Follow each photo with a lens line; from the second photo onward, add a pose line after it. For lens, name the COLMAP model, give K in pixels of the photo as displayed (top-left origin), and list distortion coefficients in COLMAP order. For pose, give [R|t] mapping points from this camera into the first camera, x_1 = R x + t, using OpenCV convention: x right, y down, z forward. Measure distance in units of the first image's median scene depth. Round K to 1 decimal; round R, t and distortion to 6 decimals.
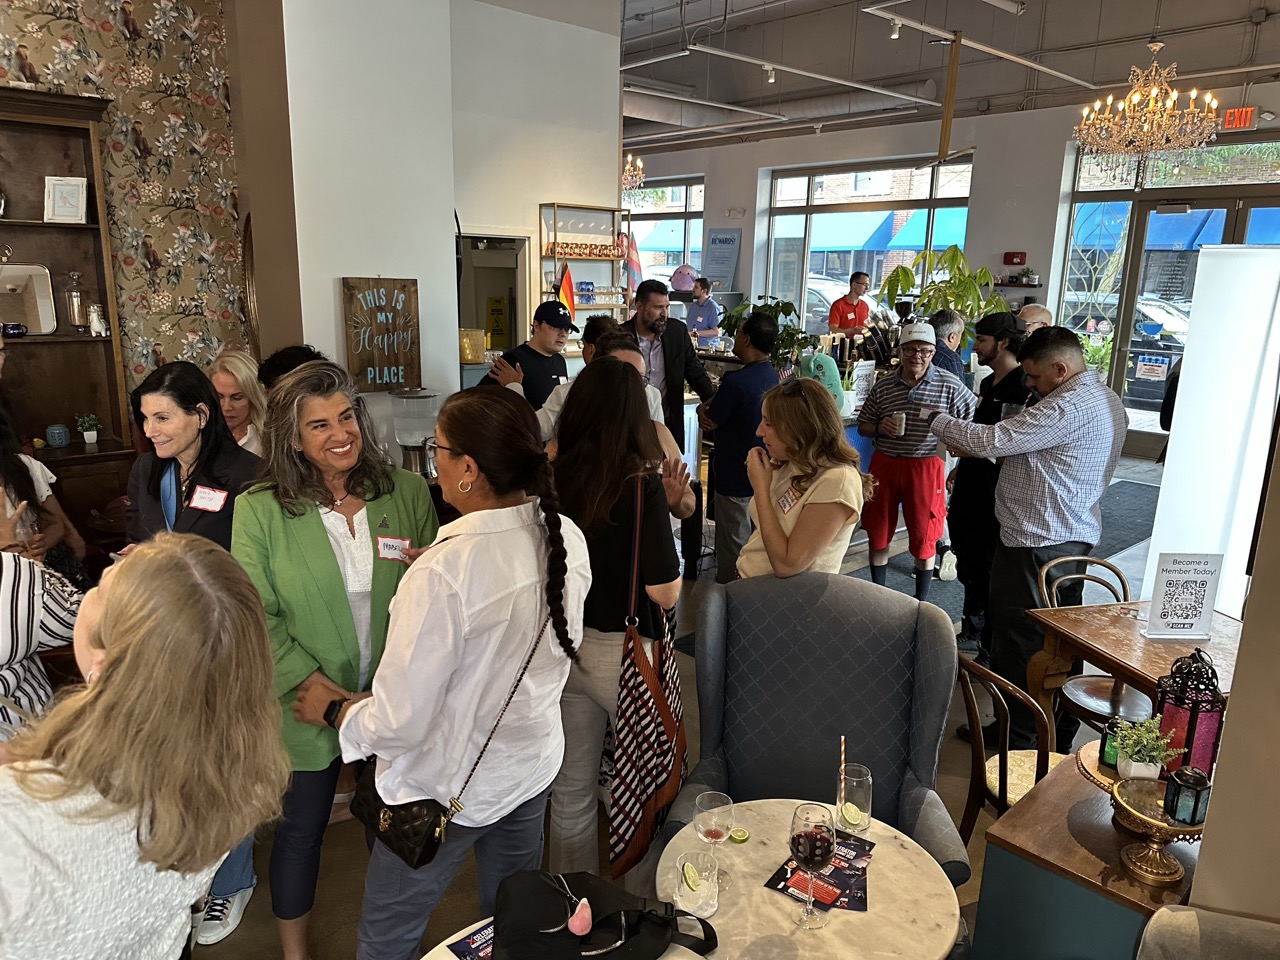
lens RADIAL K [[891.4, 0, 603.8], [0, 891.4, 443.9], [0, 0, 1]] dist [0.065579, -0.096517]
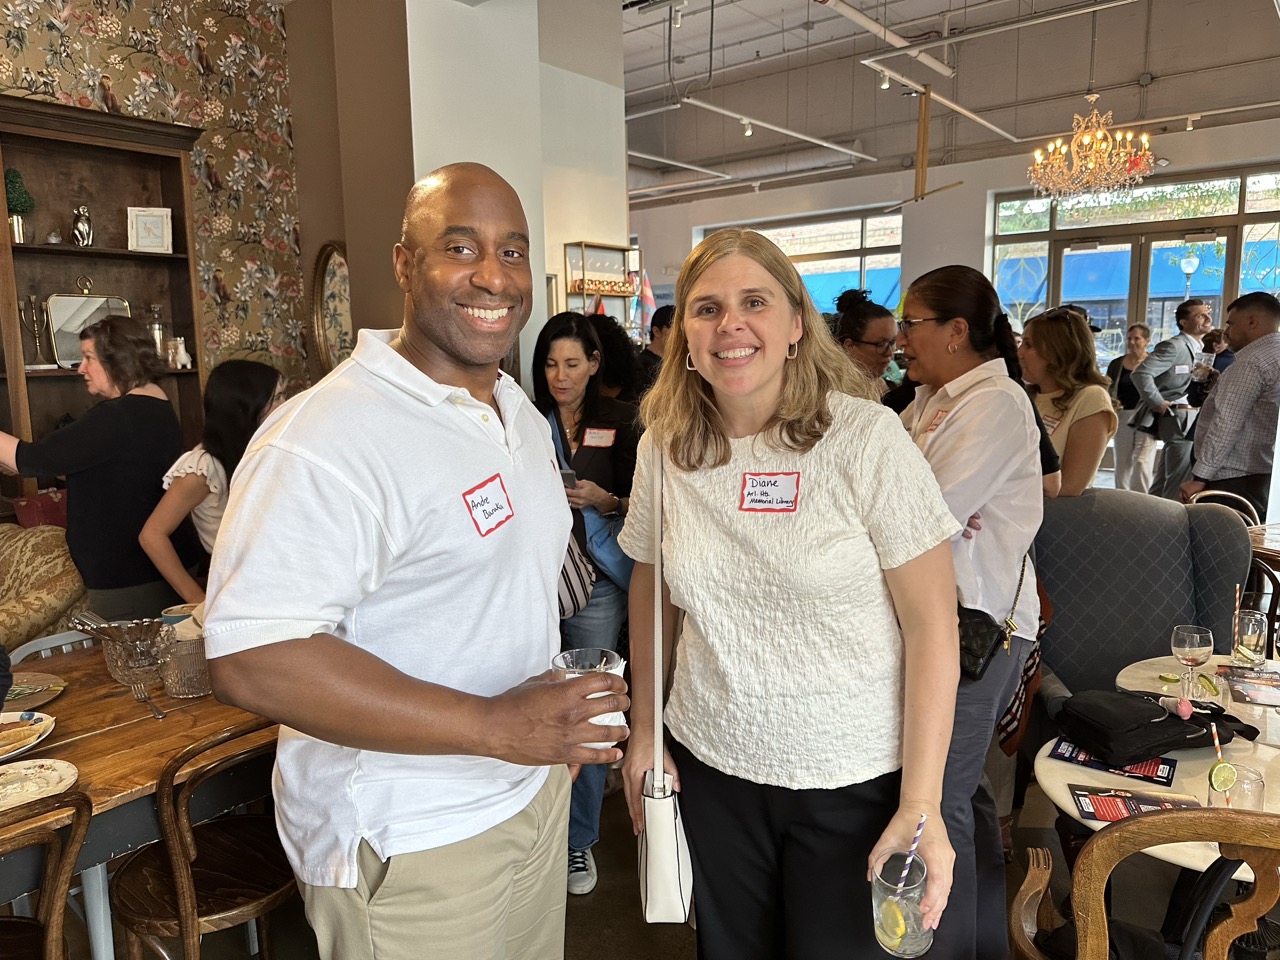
lens RADIAL K [[891.4, 0, 643.6], [0, 891.4, 430.9], [0, 0, 1]] dist [0.065579, -0.096517]
pose [[0.986914, -0.052471, 0.152473, -0.203337], [0.065560, 0.994464, -0.082121, 0.053140], [-0.147320, 0.091043, 0.984890, -0.018058]]
